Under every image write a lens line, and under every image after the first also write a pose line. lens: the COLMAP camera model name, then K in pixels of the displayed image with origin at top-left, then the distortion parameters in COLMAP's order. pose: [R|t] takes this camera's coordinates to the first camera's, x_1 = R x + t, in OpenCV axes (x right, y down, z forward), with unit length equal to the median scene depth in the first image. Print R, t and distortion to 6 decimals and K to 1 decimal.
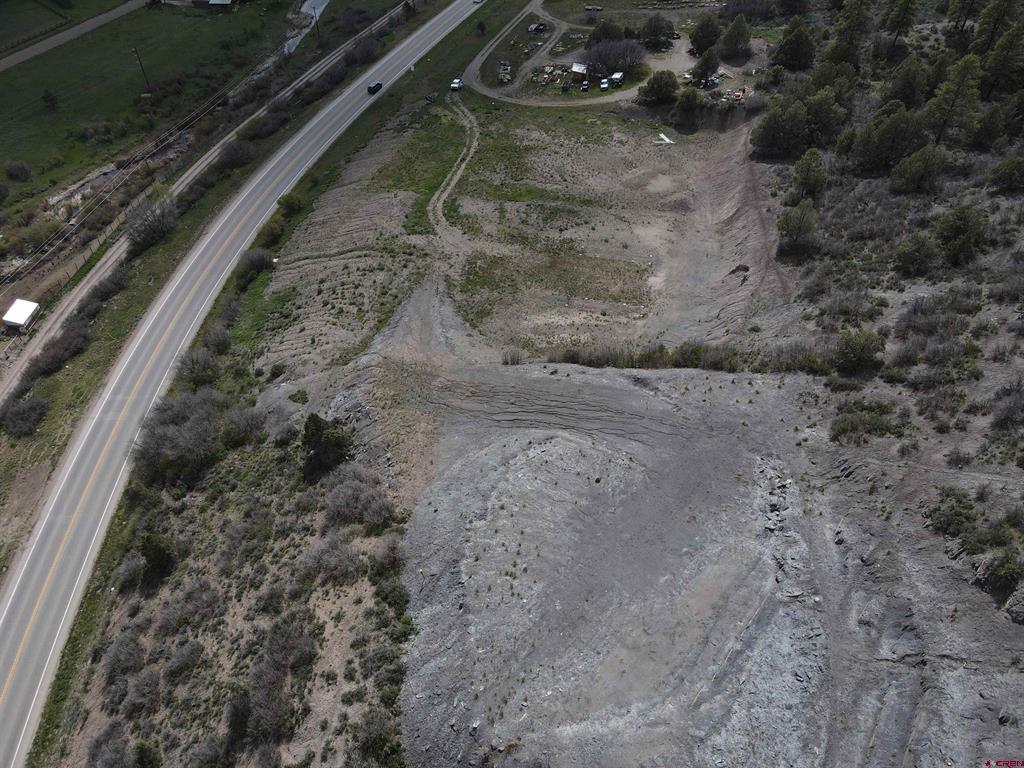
lens RADIAL K [[746.3, 0, 509.4], [0, 746.3, 380.5], [0, 0, 1]] dist [0.016657, 0.004388]
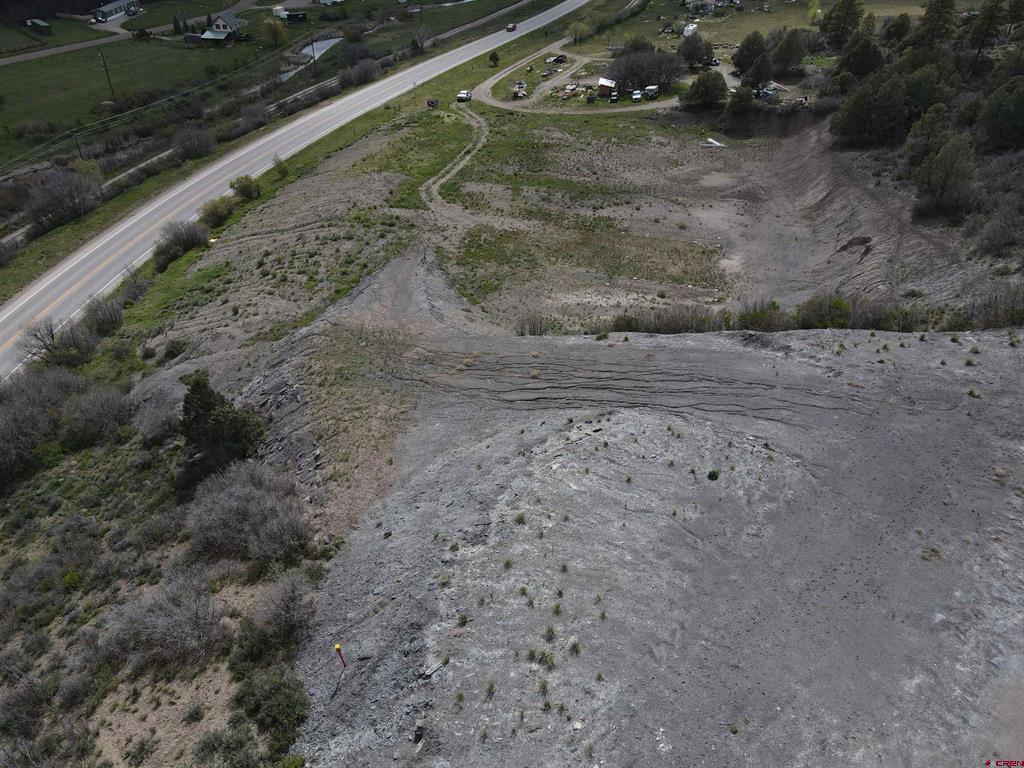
lens RADIAL K [[746.3, 0, 510.5], [0, 746.3, 379.6], [0, 0, 1]] dist [0.016657, 0.004388]
pose [[0.999299, 0.037225, 0.003967, -0.012946], [-0.036161, 0.987252, -0.155004, 0.094182], [-0.009686, 0.154752, 0.987906, 0.308603]]
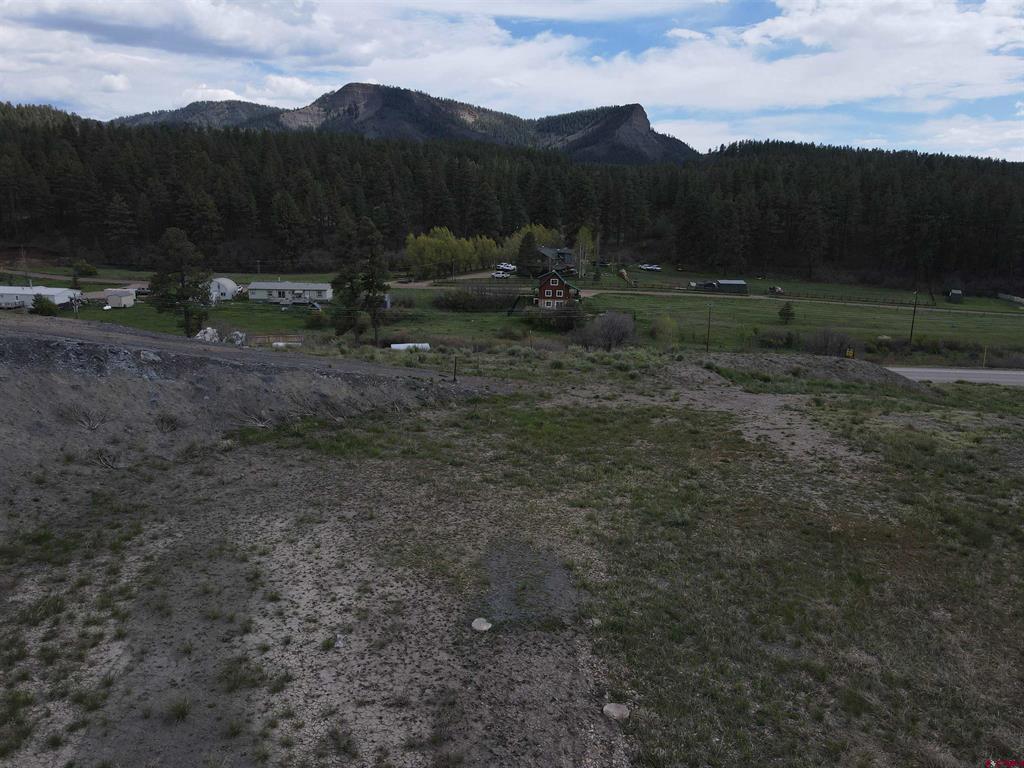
lens RADIAL K [[746.3, 0, 511.7], [0, 746.3, 382.0], [0, 0, 1]] dist [0.016657, 0.004388]
pose [[0.277667, 0.219707, -0.935217, 0.183393], [-0.685611, 0.727233, -0.032712, -0.125432], [0.672933, 0.650278, 0.352562, 0.884428]]
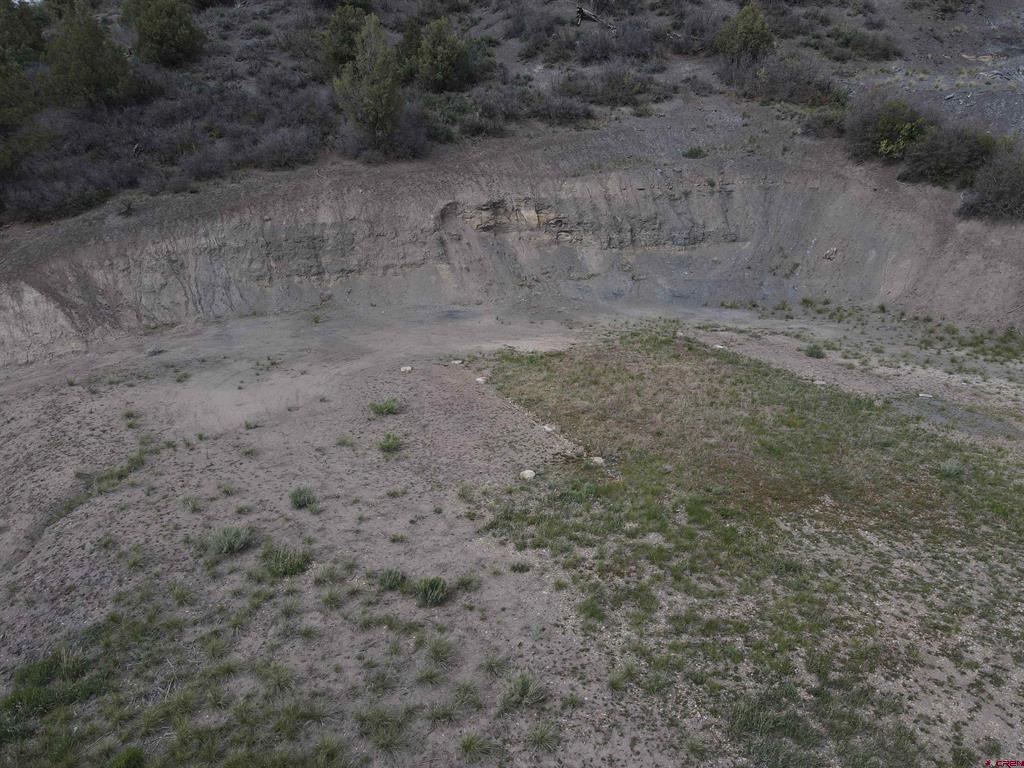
lens RADIAL K [[746.3, 0, 510.4], [0, 746.3, 384.5], [0, 0, 1]] dist [0.016657, 0.004388]
pose [[-0.609313, -0.242425, 0.754962, -0.020782], [0.556791, 0.547083, 0.625047, -0.308145], [-0.564554, 0.801206, -0.198365, 1.064691]]
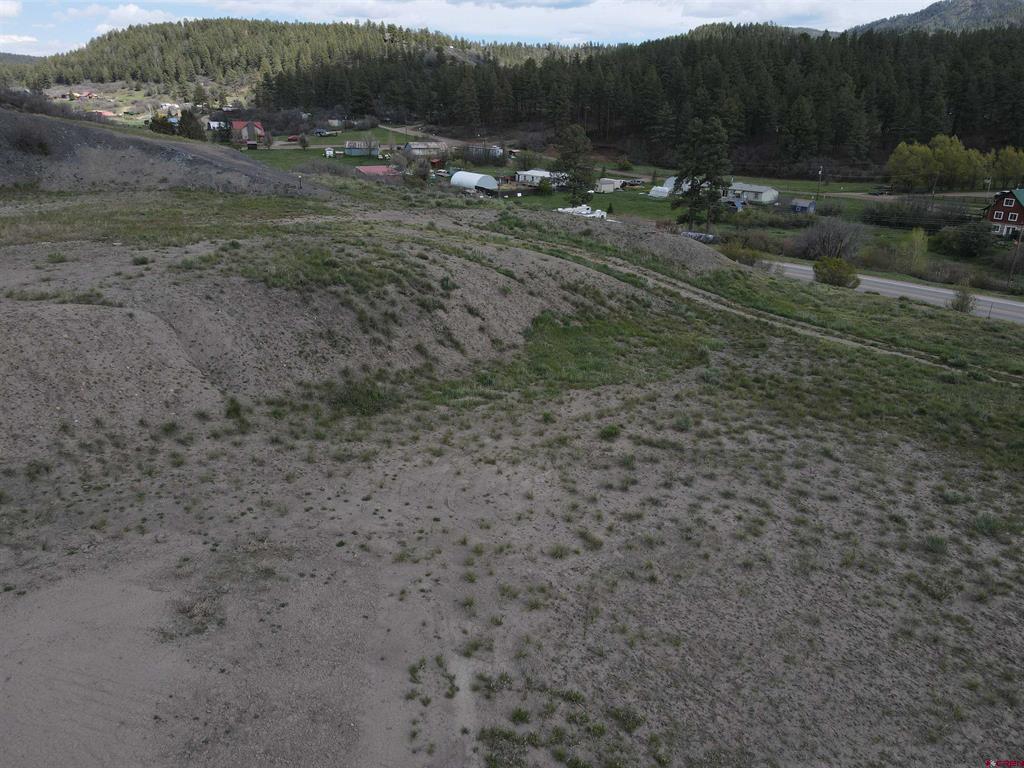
lens RADIAL K [[746.3, 0, 508.2], [0, 746.3, 382.2], [0, 0, 1]] dist [0.016657, 0.004388]
pose [[-0.551411, 0.274768, -0.787685, 0.289549], [-0.599517, 0.526061, 0.603191, -0.463648], [0.580108, 0.804837, -0.125348, 1.239861]]
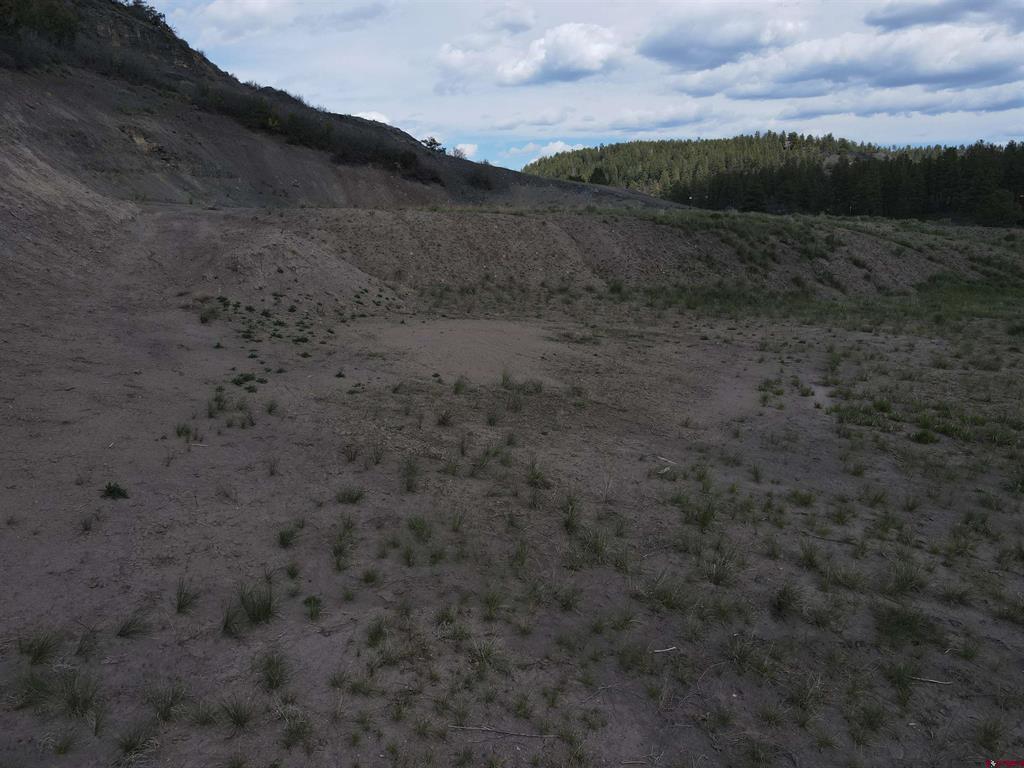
lens RADIAL K [[746.3, 0, 512.6], [0, 746.3, 383.6], [0, 0, 1]] dist [0.016657, 0.004388]
pose [[-0.876507, 0.099905, -0.470907, 0.312445], [-0.340406, 0.563052, 0.753058, -0.432731], [0.340380, 0.820360, -0.459511, 1.301030]]
